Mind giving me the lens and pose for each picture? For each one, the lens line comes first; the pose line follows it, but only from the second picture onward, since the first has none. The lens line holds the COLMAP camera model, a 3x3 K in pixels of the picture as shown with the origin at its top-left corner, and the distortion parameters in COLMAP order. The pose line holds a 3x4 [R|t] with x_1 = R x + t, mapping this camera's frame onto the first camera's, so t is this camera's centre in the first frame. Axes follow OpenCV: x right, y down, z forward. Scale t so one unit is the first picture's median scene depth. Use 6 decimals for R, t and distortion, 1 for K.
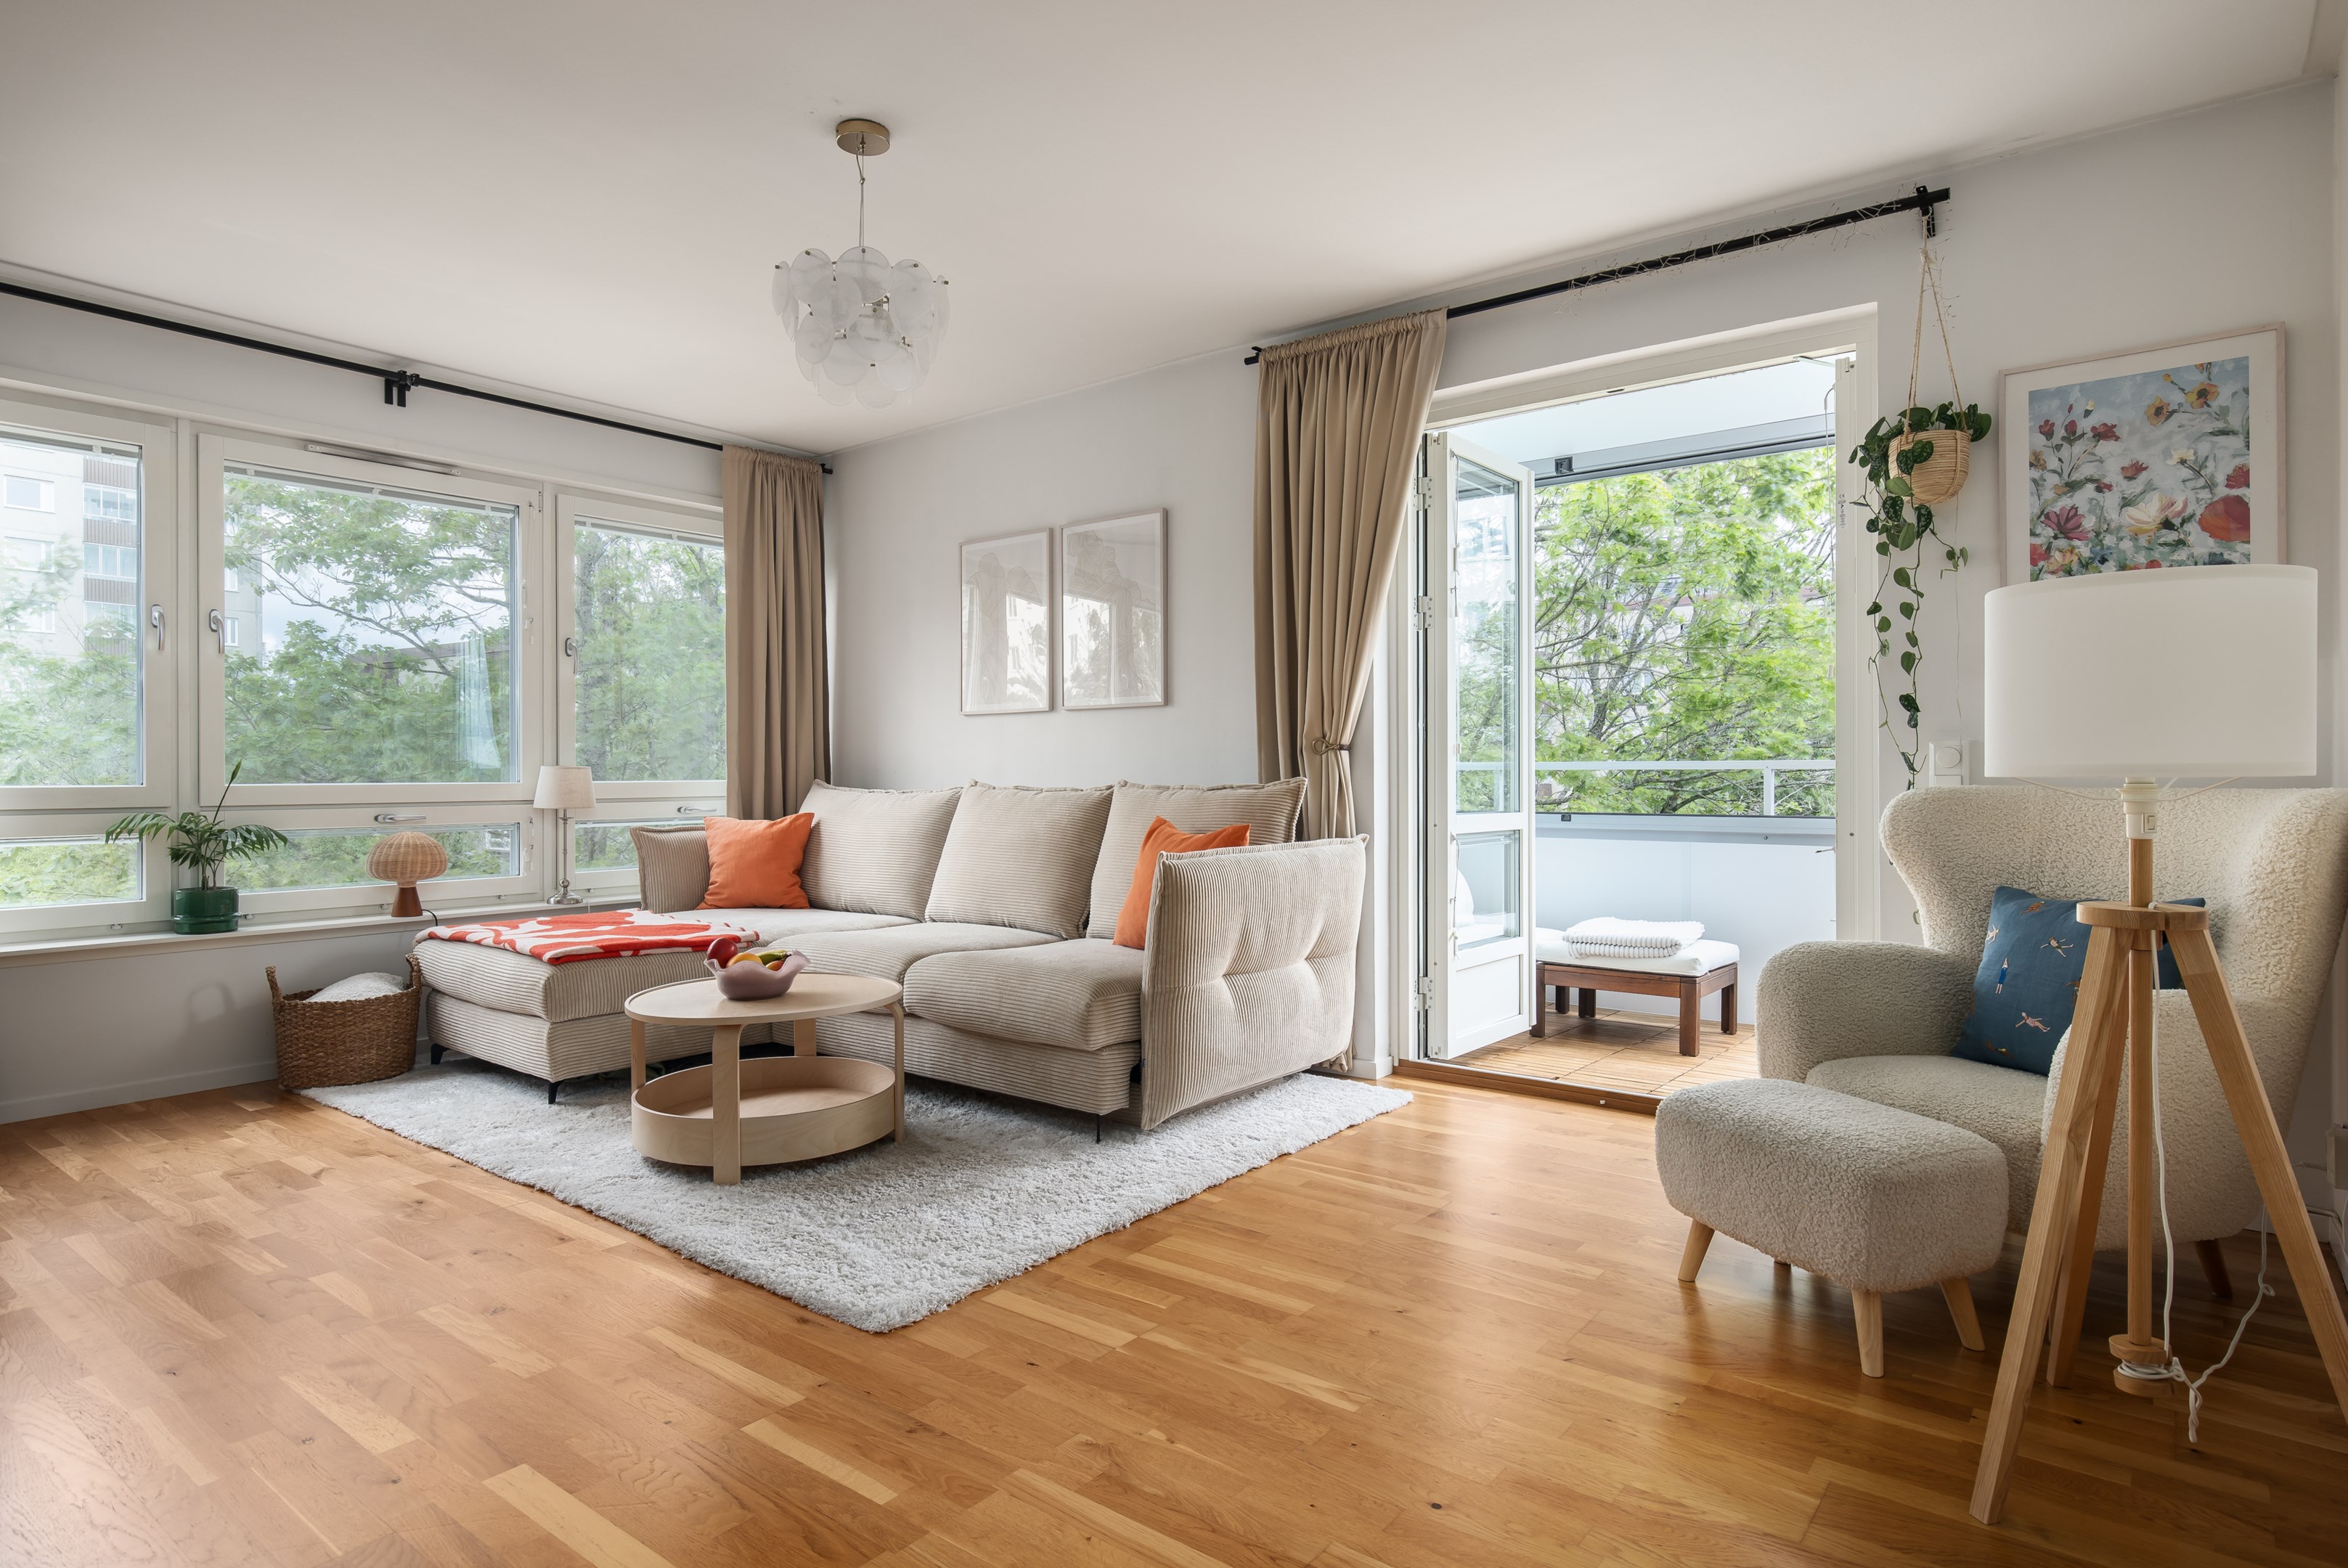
lens RADIAL K [[1275.3, 0, 1174.0], [0, 1275.3, 784.0], [0, 0, 1]] dist [-0.000577, -0.000232]
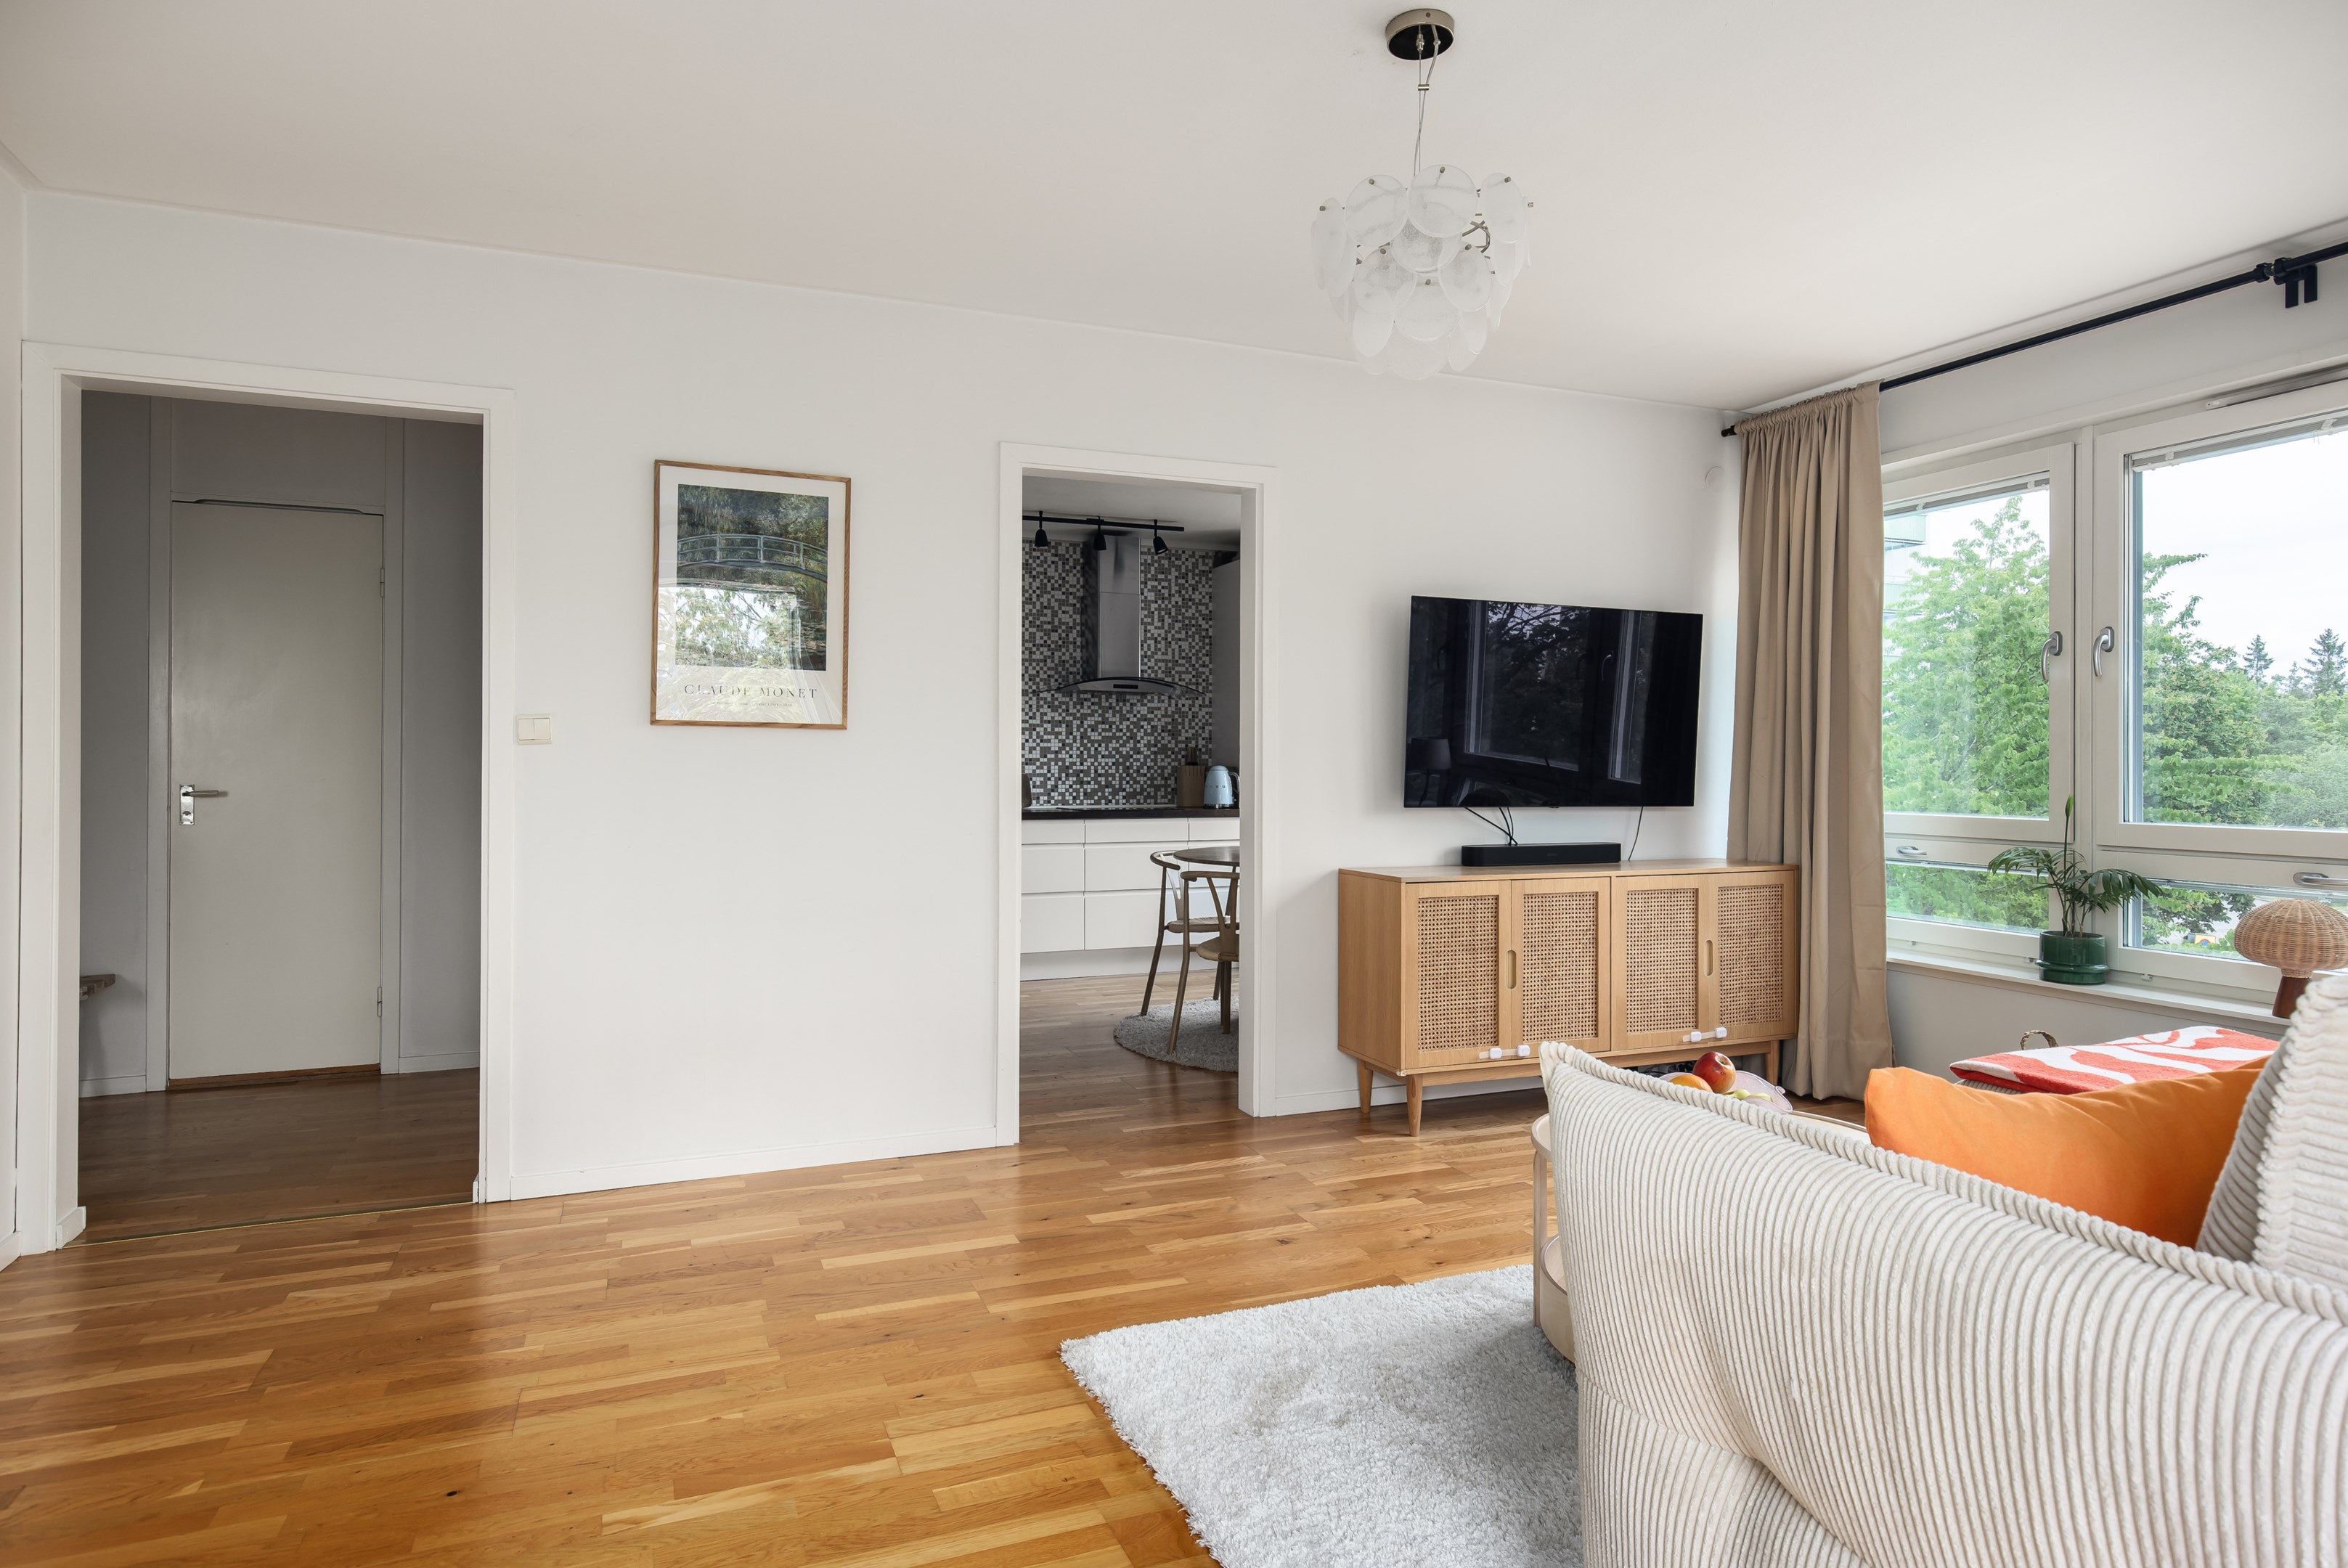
lens RADIAL K [[1300.3, 0, 1175.9], [0, 1300.3, 769.3], [0, 0, 1]] dist [-0.000620, 0.000263]
pose [[-0.494153, 0.003430, -0.869368, 0.435666], [-0.010004, 0.999904, 0.009631, -0.045571], [0.869317, 0.013457, -0.494071, 1.040442]]
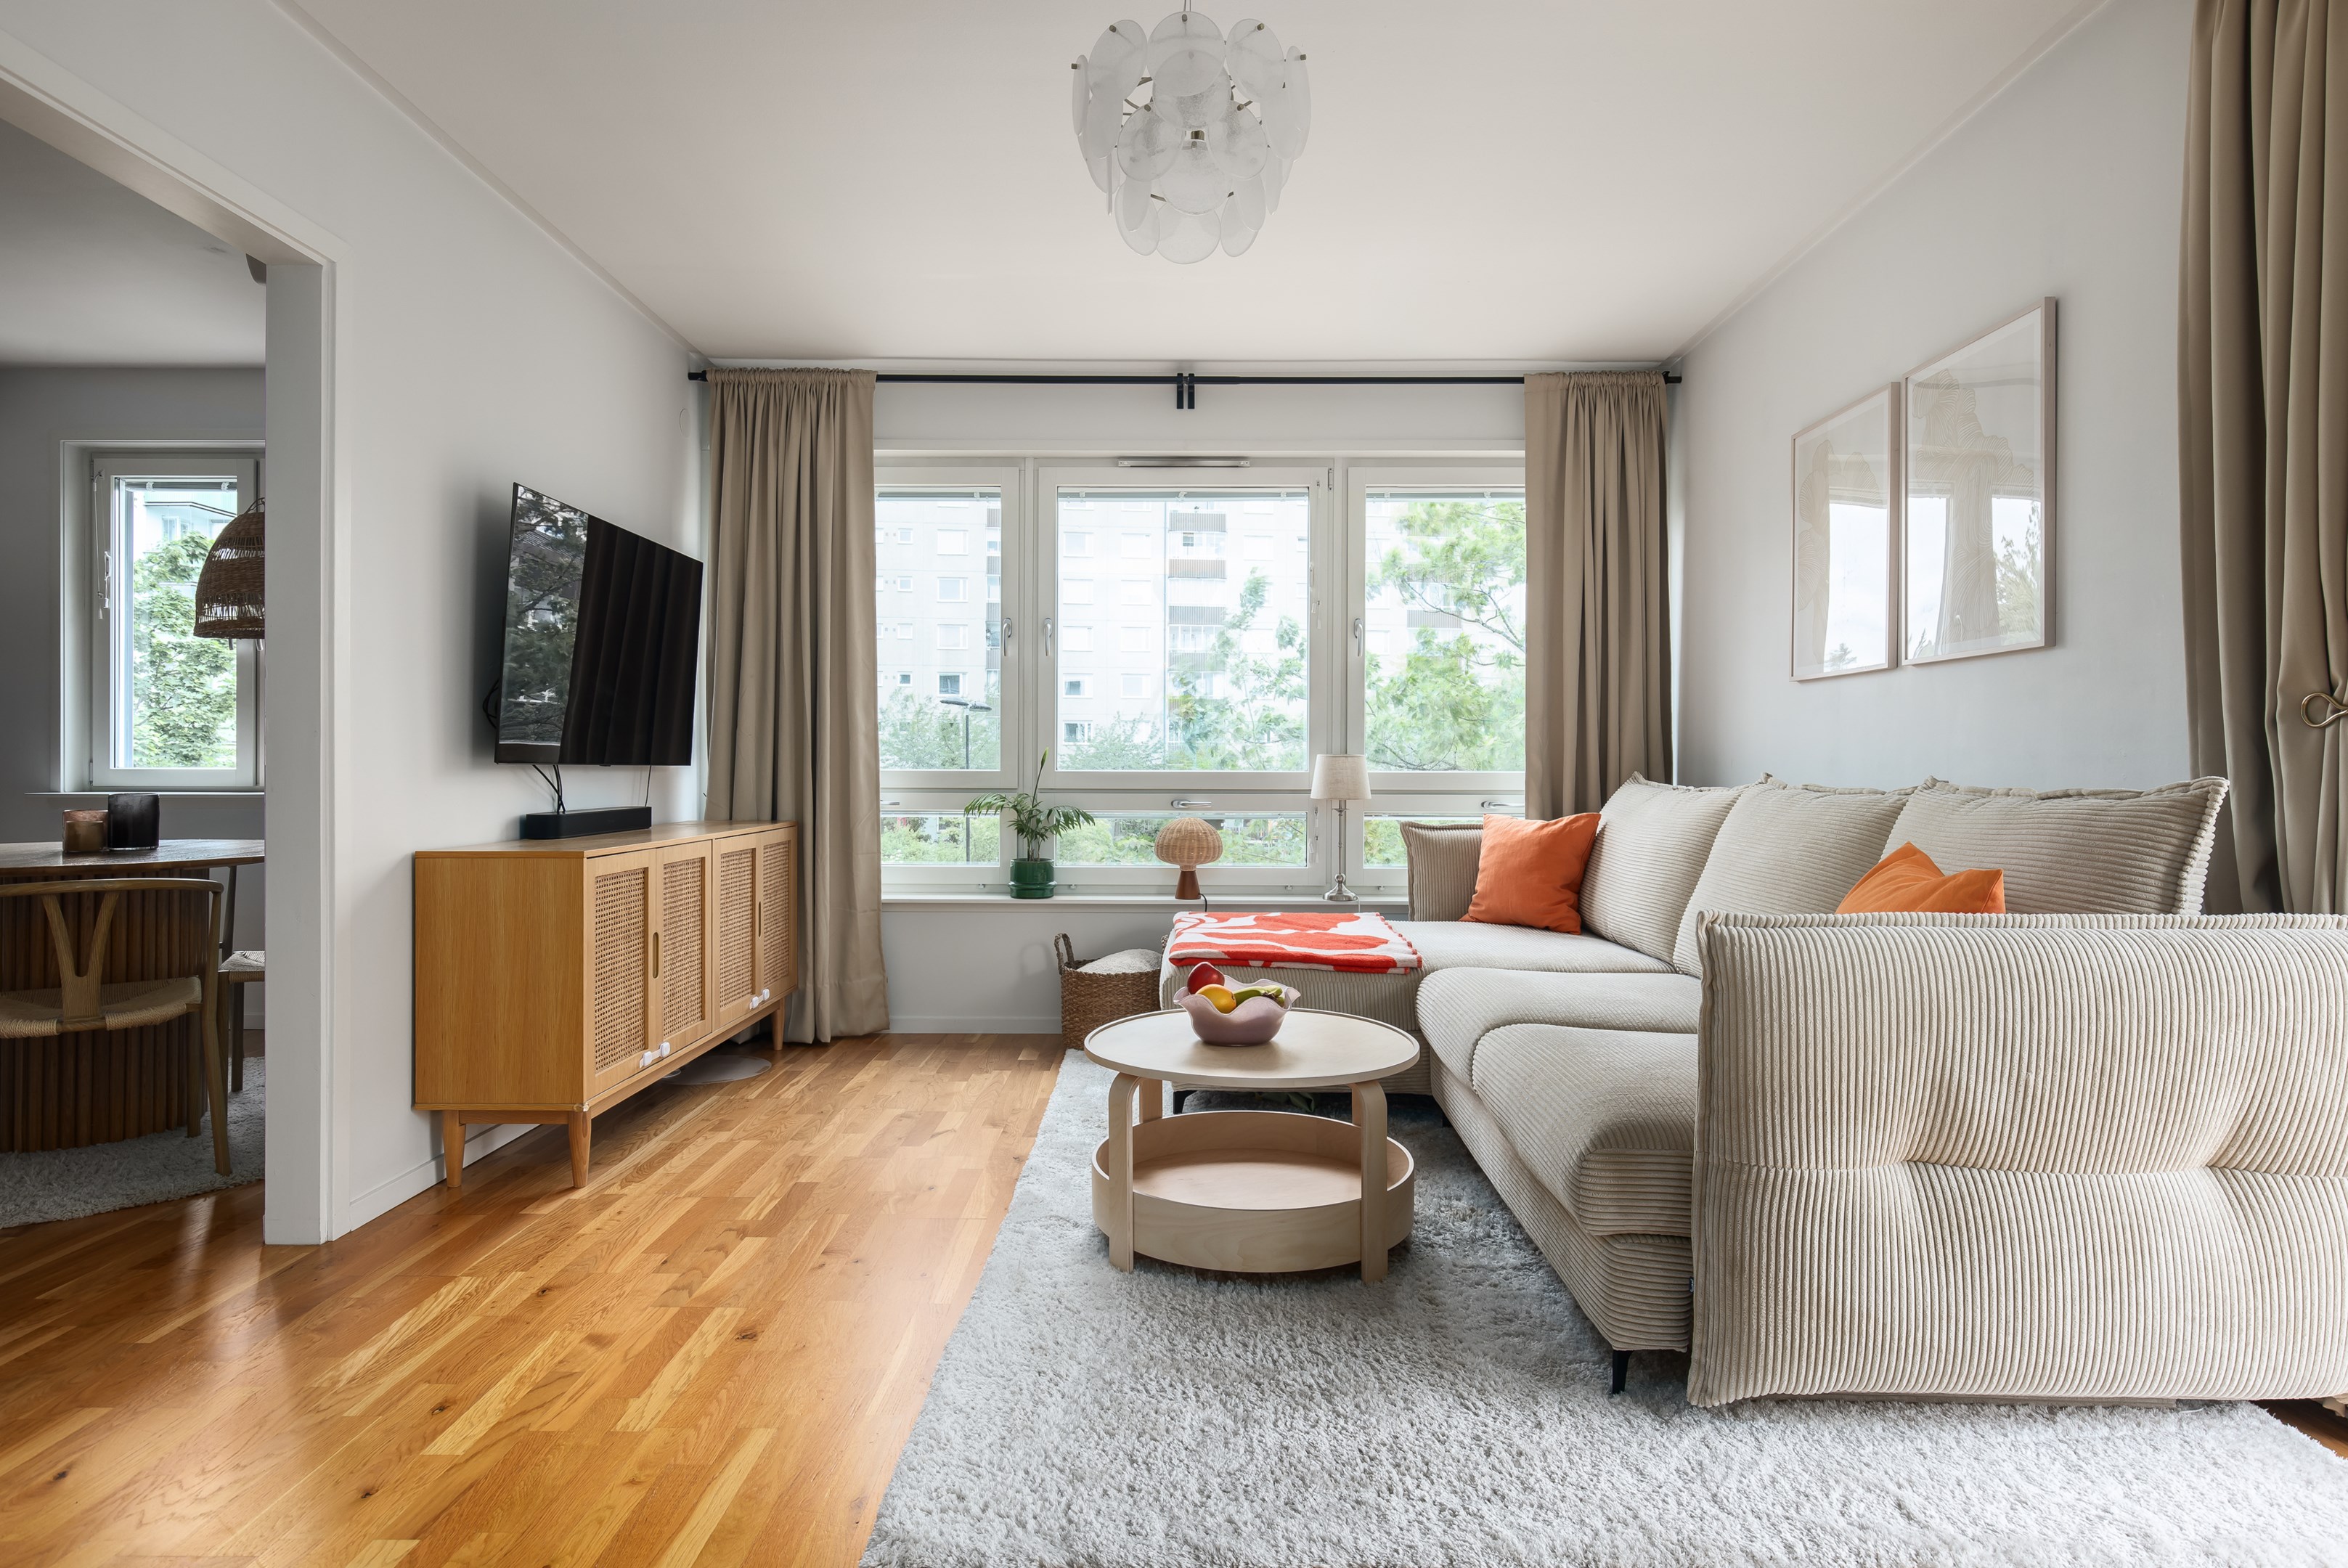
lens RADIAL K [[1271.0, 0, 1164.5], [0, 1271.0, 763.0], [0, 0, 1]] dist [0.002936, 0.001276]
pose [[0.609295, 0.006249, -0.792919, 0.264560], [-0.013127, 0.999911, -0.002206, -0.005389], [0.792835, 0.011753, 0.609323, 0.453122]]
